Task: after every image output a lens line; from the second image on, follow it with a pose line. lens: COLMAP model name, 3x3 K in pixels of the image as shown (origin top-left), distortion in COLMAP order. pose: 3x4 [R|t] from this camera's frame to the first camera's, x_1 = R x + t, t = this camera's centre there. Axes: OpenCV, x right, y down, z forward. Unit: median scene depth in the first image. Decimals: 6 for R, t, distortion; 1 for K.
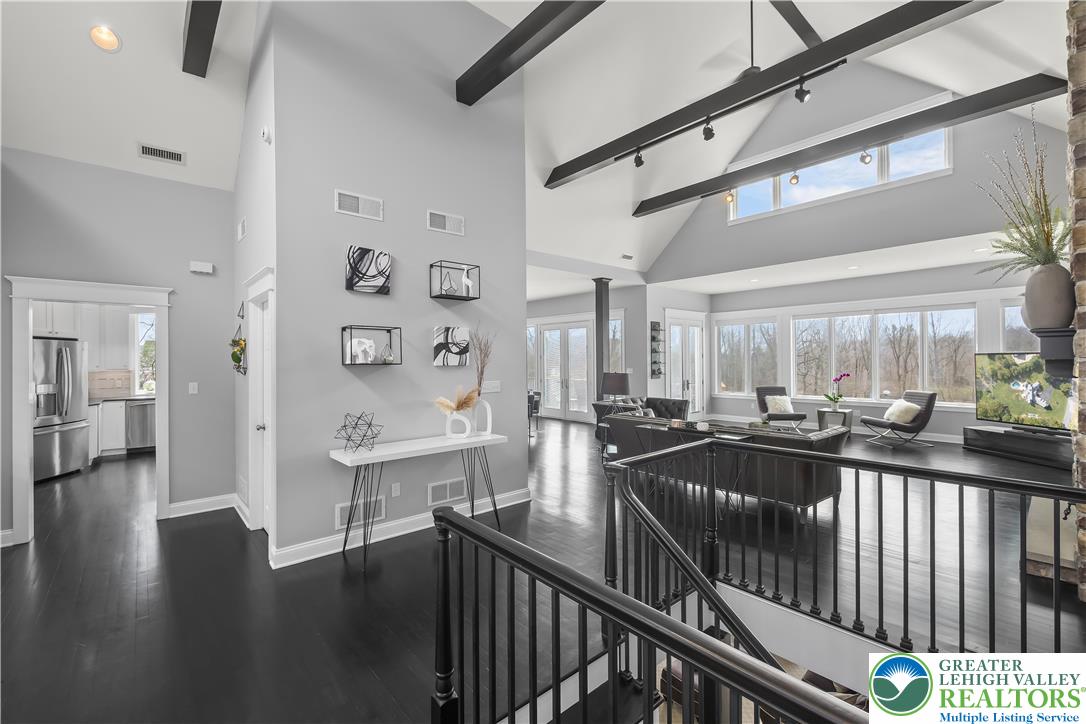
lens RADIAL K [[458.2, 0, 540.9], [0, 458.2, 357.3], [0, 0, 1]] dist [-0.012912, -0.000309]
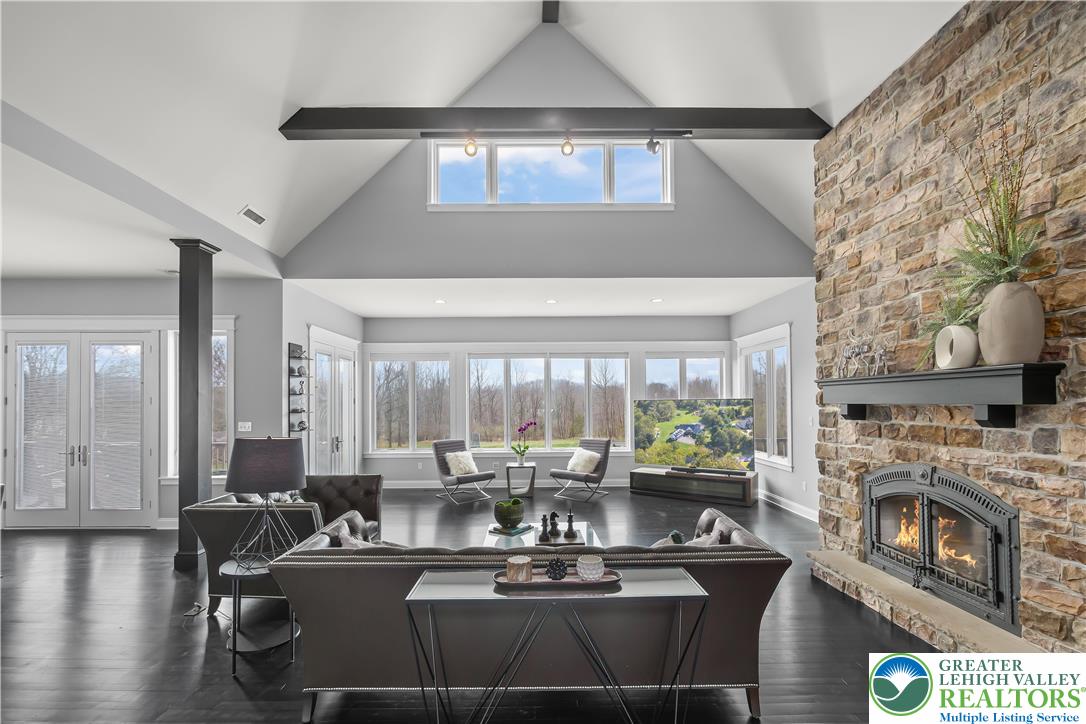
lens RADIAL K [[456.5, 0, 535.3], [0, 456.5, 398.5], [0, 0, 1]] dist [-0.002363, -0.000225]
pose [[0.651054, 0.011905, 0.758938, -0.000917], [-0.001285, 0.999893, -0.014582, 0.003160], [-0.759031, 0.008518, 0.650999, 0.462614]]
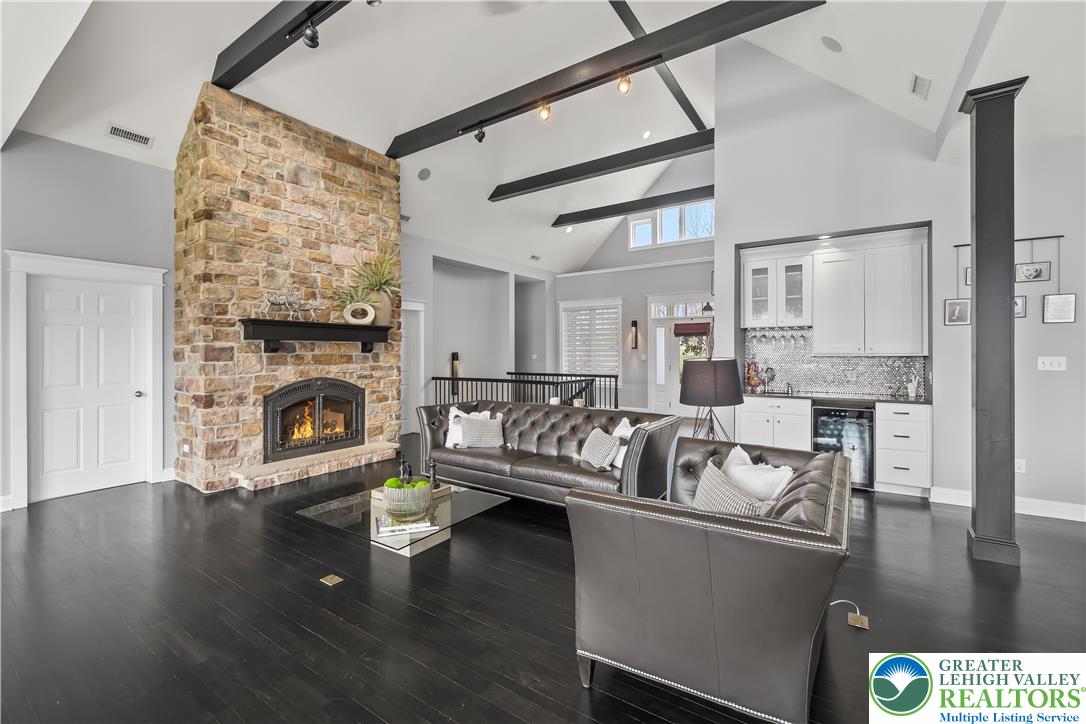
lens RADIAL K [[460.0, 0, 541.1], [0, 460.0, 354.7], [0, 0, 1]] dist [-0.002362, -0.000178]
pose [[-0.966595, 0.009671, -0.256128, 0.408905], [0.008829, 0.999951, 0.004437, 0.022313], [0.256158, 0.002027, -0.966633, 1.254143]]
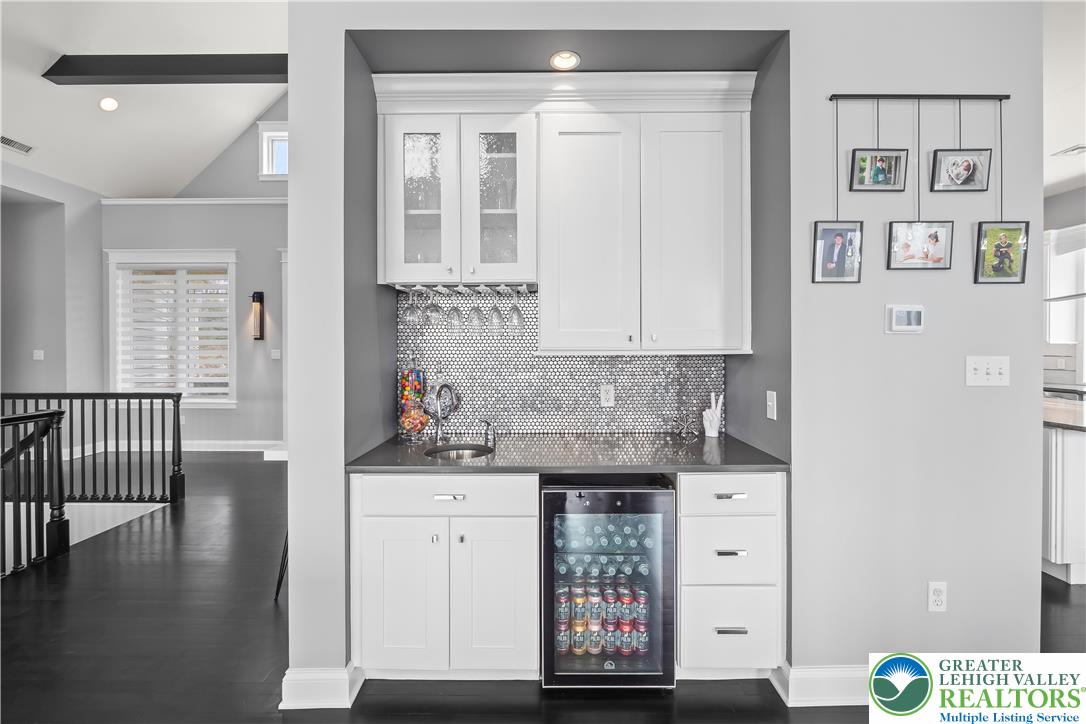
lens RADIAL K [[459.5, 0, 538.0], [0, 459.5, 348.3], [0, 0, 1]] dist [-0.002411, -0.000226]
pose [[-0.665153, 0.010993, -0.746626, 0.068754], [0.006949, 0.999939, 0.008533, 0.024093], [0.746675, 0.000488, -0.665189, 0.899110]]
